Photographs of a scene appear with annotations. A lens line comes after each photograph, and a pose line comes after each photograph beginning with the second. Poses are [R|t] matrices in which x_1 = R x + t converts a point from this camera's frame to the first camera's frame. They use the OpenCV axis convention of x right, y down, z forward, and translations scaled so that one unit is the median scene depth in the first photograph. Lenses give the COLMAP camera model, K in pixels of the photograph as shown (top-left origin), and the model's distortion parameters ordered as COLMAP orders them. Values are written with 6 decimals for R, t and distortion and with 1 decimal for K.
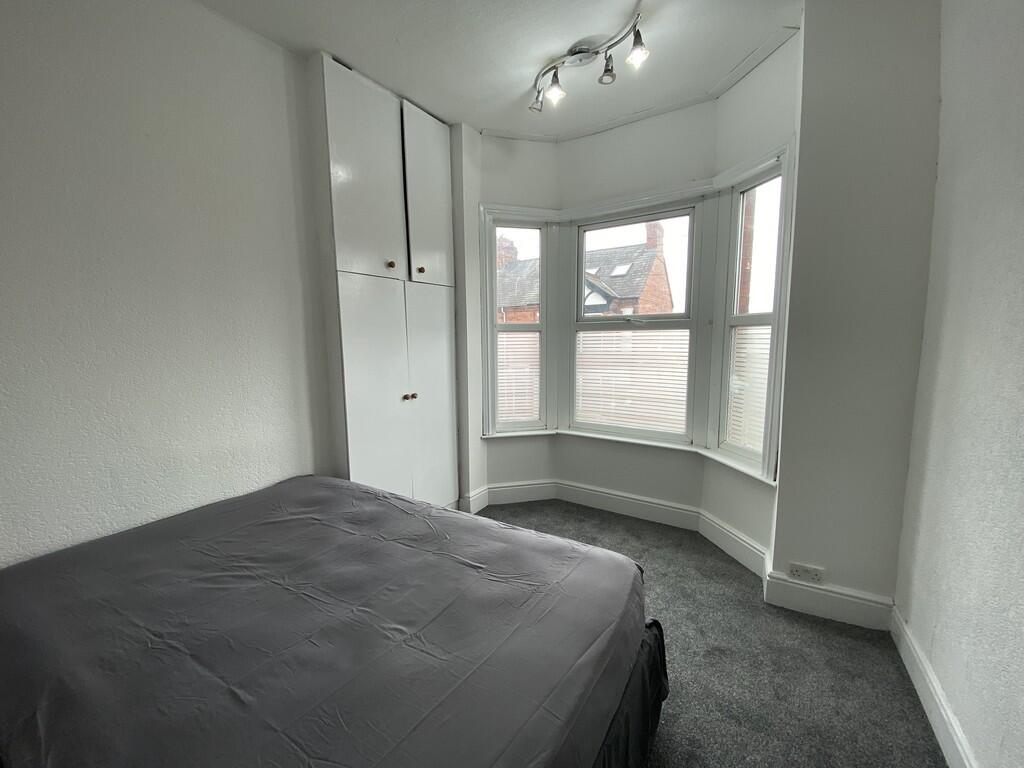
lens RADIAL K [[416.1, 0, 512.0], [0, 416.1, 384.0], [0, 0, 1]] dist [0.039016, -0.029296]
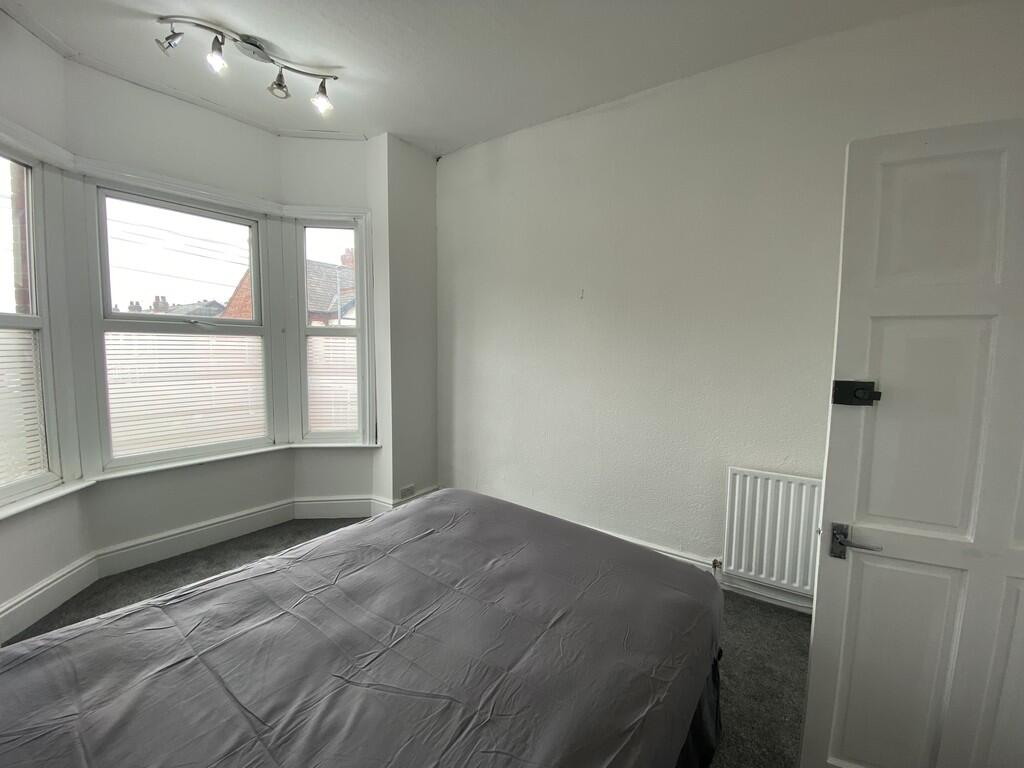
lens RADIAL K [[416.1, 0, 512.0], [0, 416.1, 384.0], [0, 0, 1]] dist [0.039016, -0.029296]
pose [[0.076589, -0.075839, 0.994174, -0.589653], [0.099016, 0.992753, 0.068102, -0.021604], [-0.992134, 0.093223, 0.083543, 0.302299]]
